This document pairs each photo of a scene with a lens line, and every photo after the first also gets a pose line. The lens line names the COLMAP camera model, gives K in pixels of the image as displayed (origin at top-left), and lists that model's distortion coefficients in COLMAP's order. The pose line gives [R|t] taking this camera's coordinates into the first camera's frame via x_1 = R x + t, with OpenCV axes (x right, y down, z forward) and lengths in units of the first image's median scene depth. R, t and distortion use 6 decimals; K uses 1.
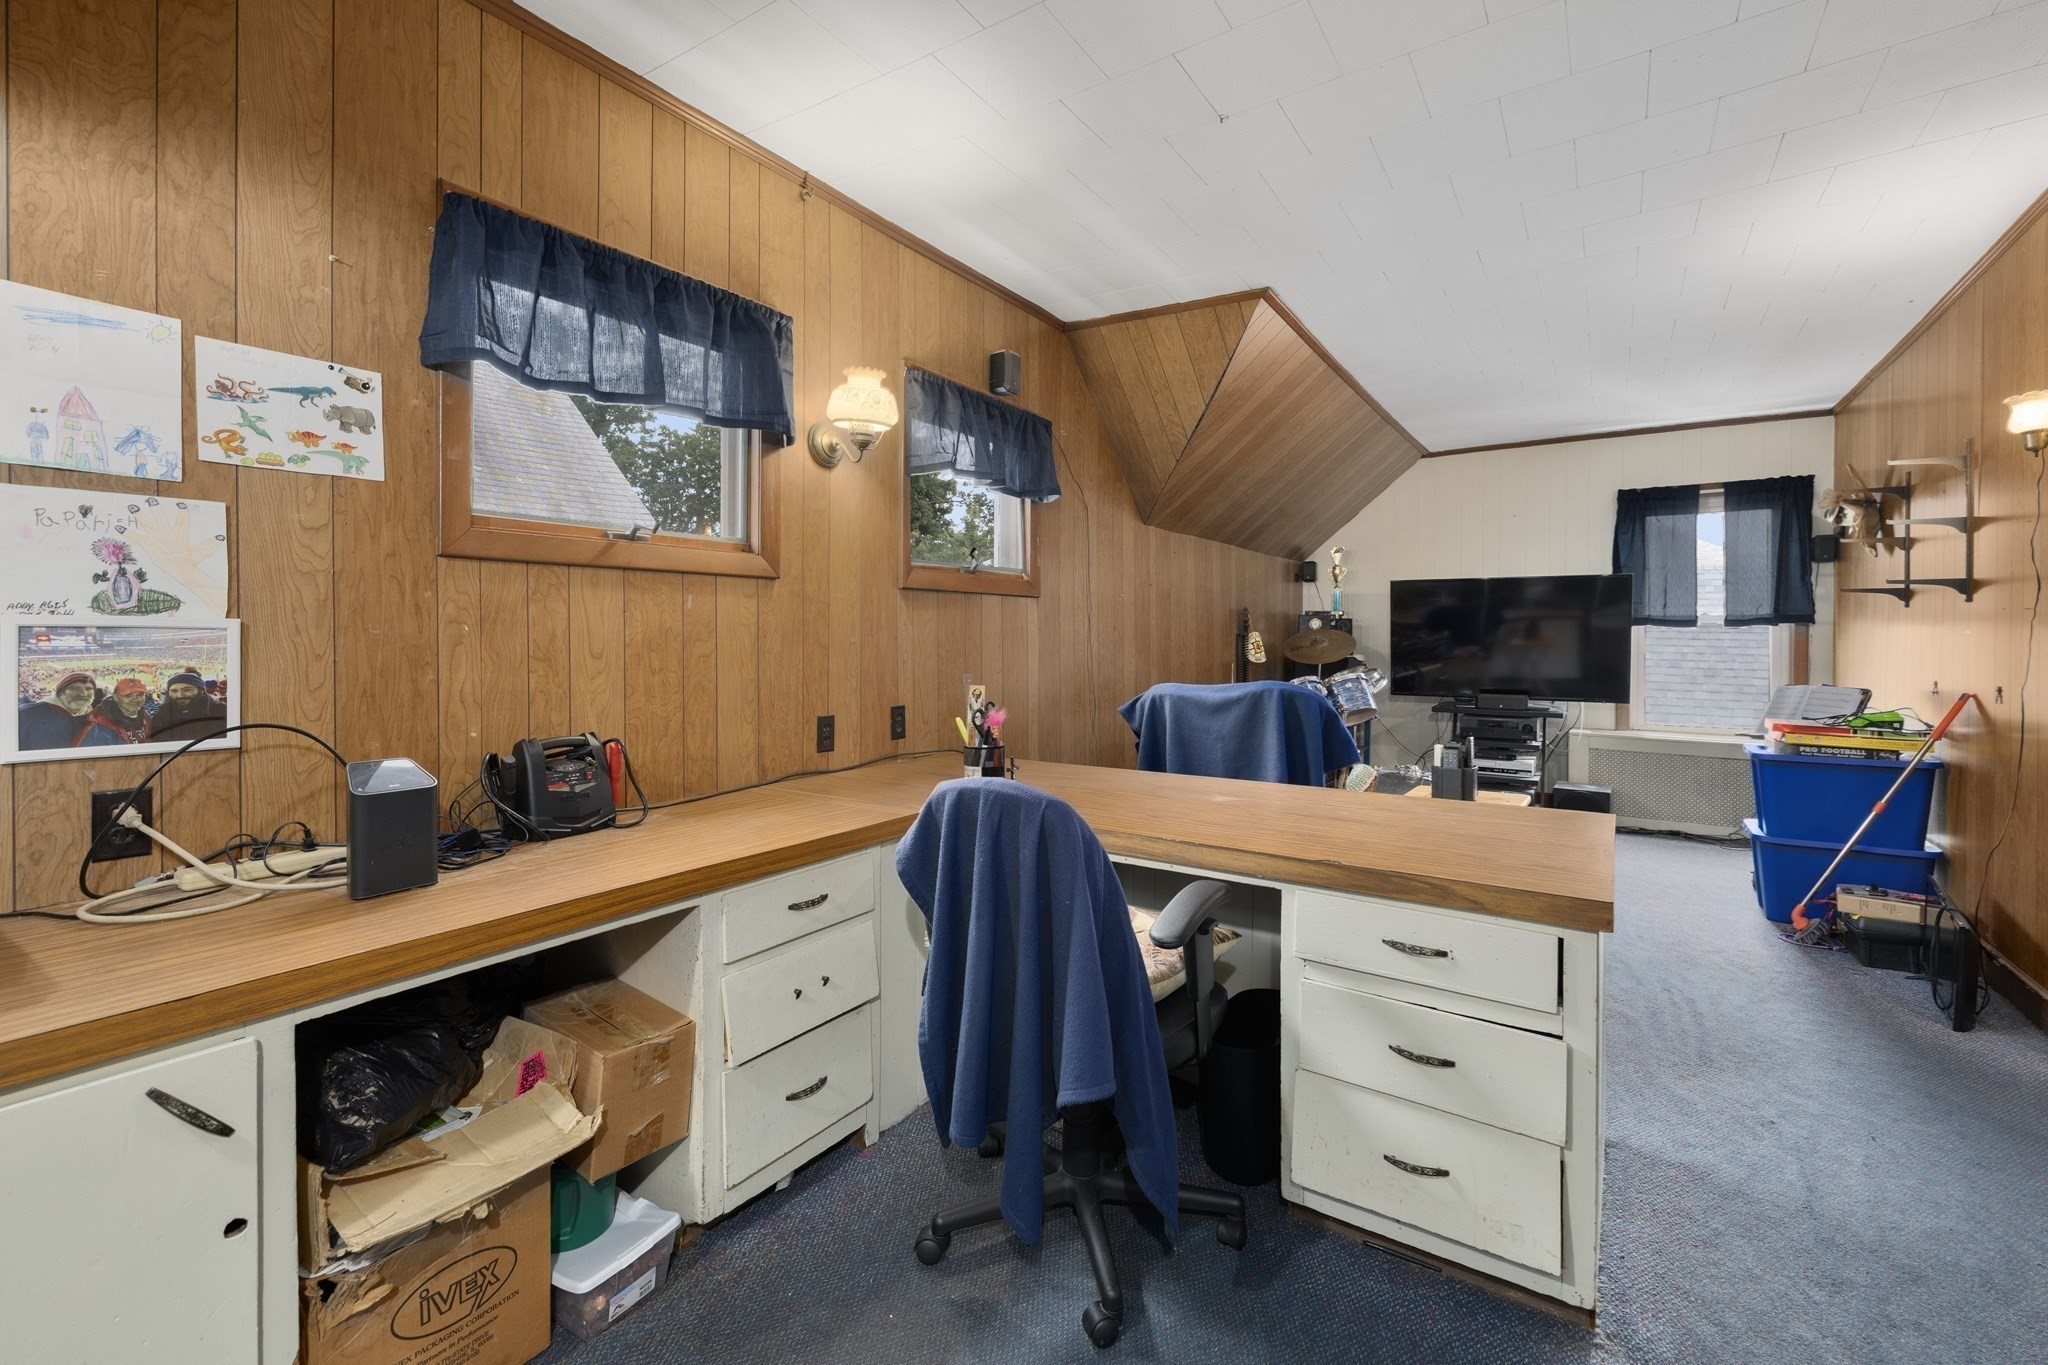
lens RADIAL K [[876.4, 0, 1018.3], [0, 876.4, 640.9], [0, 0, 1]] dist [-0.000717, 0.000758]
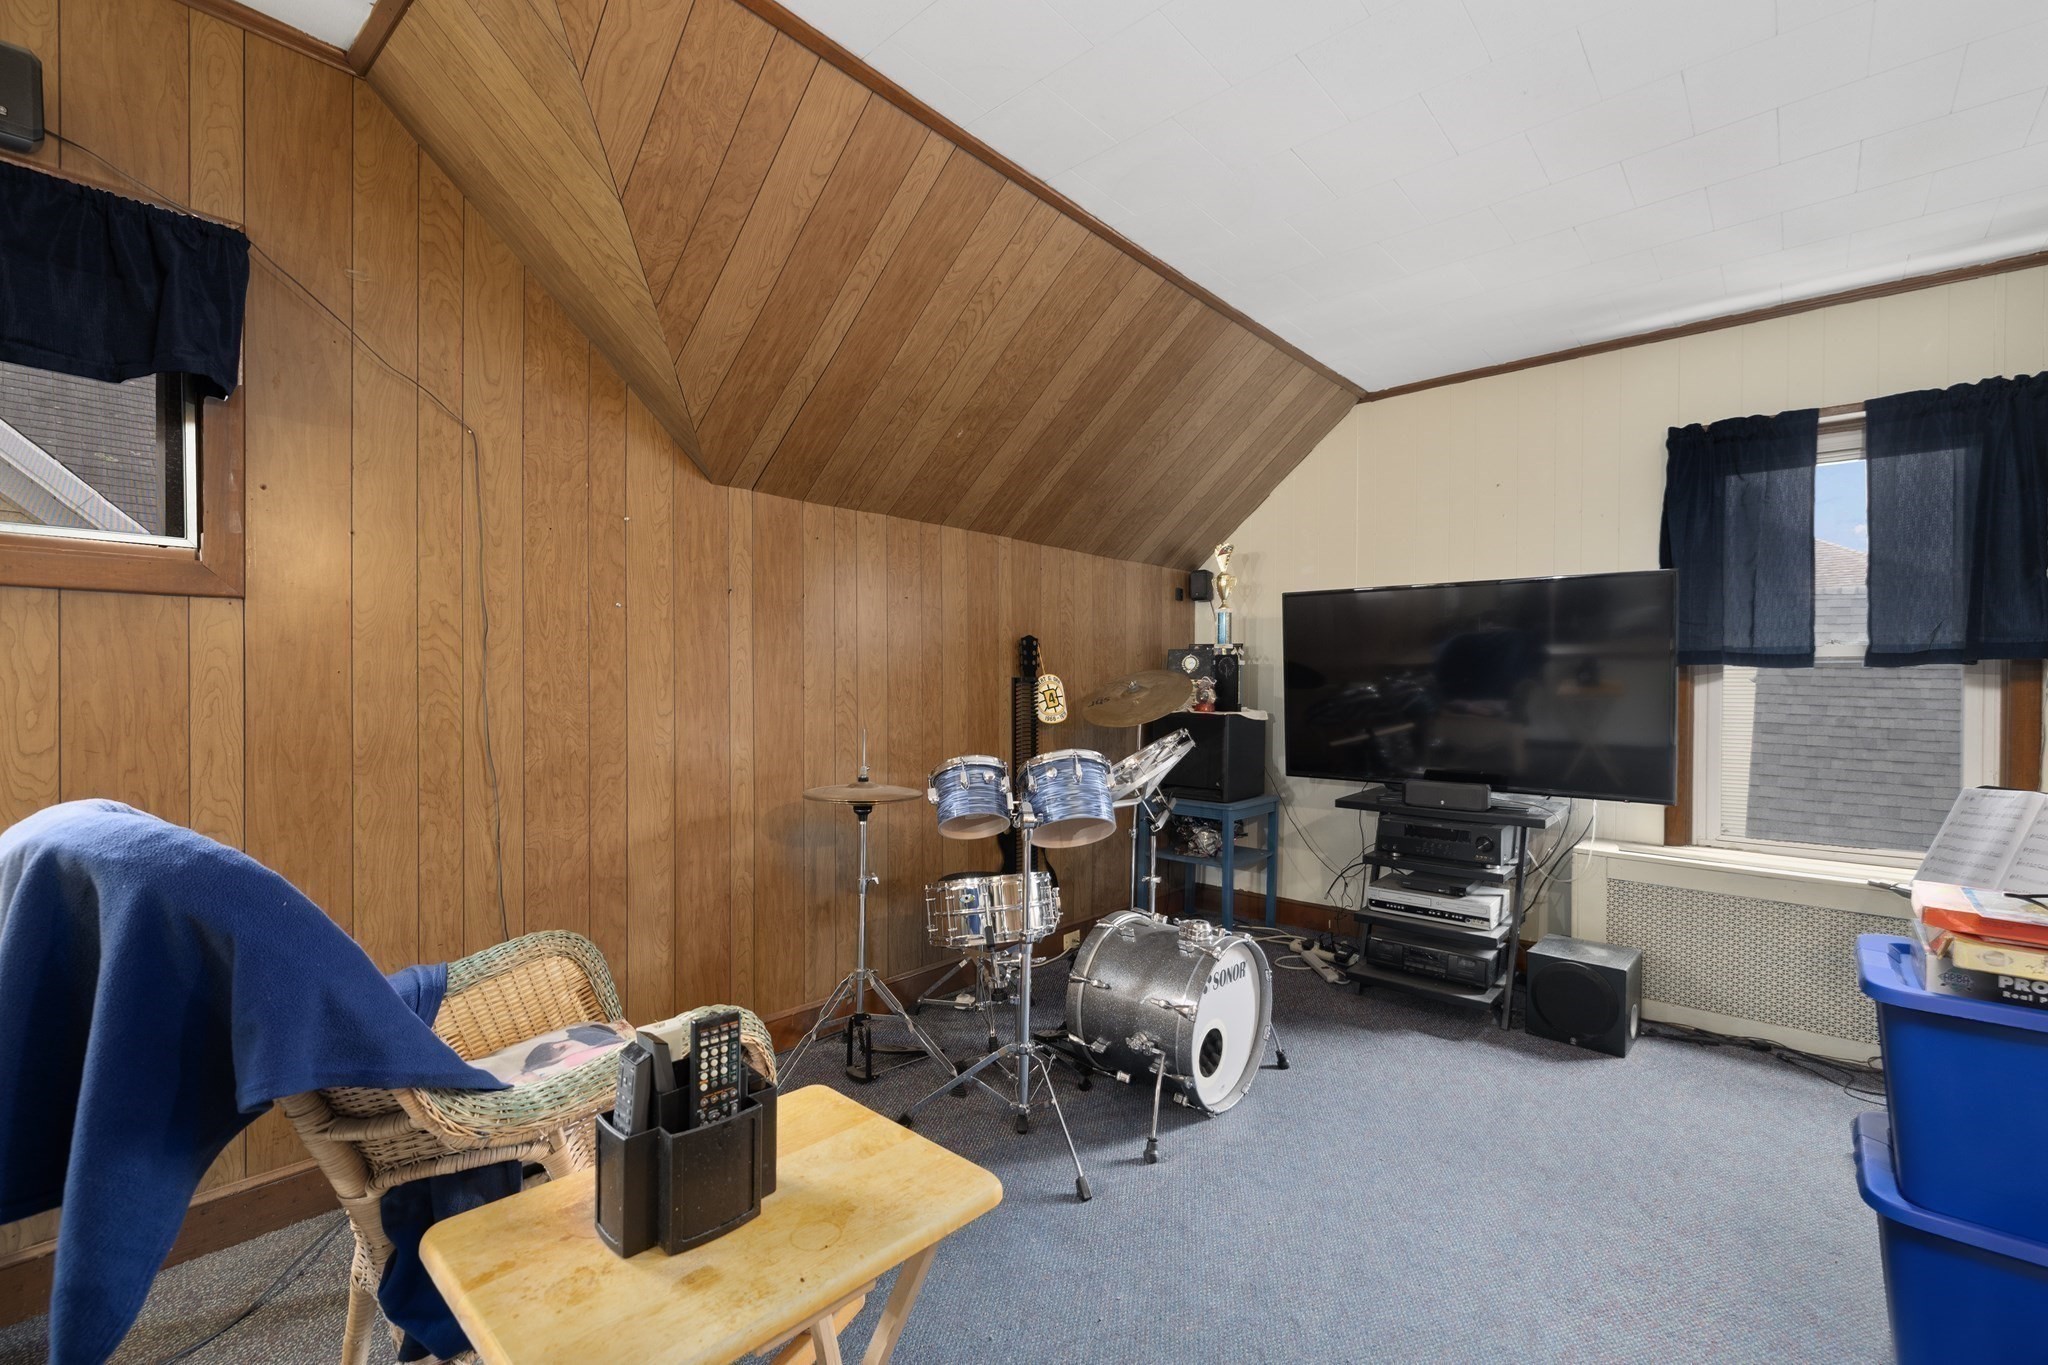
lens RADIAL K [[887.7, 0, 1024.0], [0, 887.7, 682.5], [0, 0, 1]] dist [0.000393, -0.000034]
pose [[0.991735, 0.003958, -0.128242, 0.343044], [-0.004333, 0.999987, -0.002649, -0.002677], [0.128230, 0.003183, 0.991739, 0.371130]]
